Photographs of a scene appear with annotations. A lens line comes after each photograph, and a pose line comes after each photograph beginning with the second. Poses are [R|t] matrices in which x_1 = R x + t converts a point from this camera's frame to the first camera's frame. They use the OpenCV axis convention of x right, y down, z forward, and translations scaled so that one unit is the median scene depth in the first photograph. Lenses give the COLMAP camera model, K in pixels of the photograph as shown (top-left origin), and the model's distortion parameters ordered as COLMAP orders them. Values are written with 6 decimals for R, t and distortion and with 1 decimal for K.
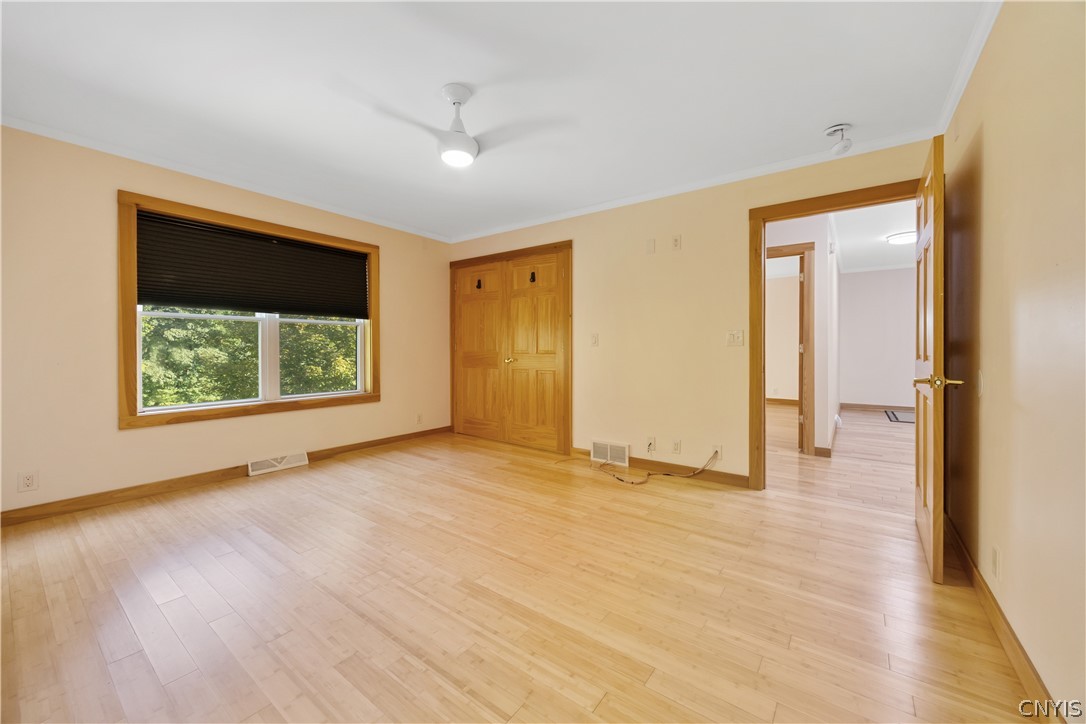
lens RADIAL K [[421.5, 0, 543.9], [0, 421.5, 354.3], [0, 0, 1]] dist [-0.000369, -0.000015]
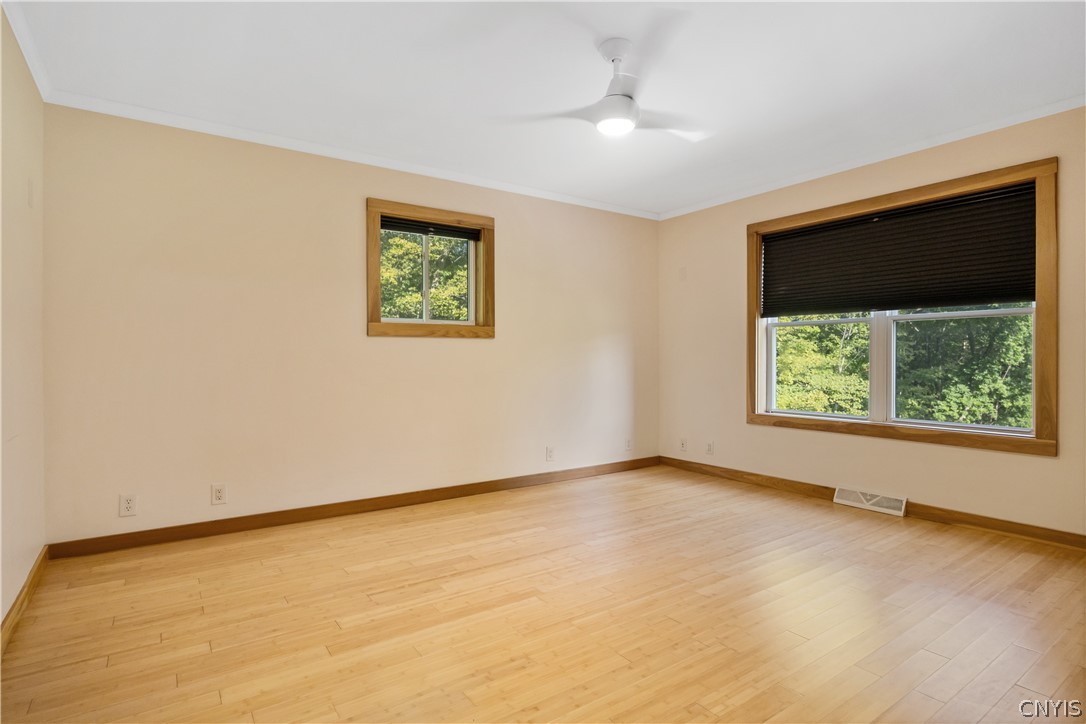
lens RADIAL K [[549.6, 0, 543.0], [0, 549.6, 362.0], [0, 0, 1]] dist [-0.003771, -0.000972]
pose [[-0.316972, 0.008197, -0.948399, 0.918868], [-0.008609, 0.999897, 0.011520, -0.014480], [0.948396, 0.011816, -0.316869, 1.266680]]
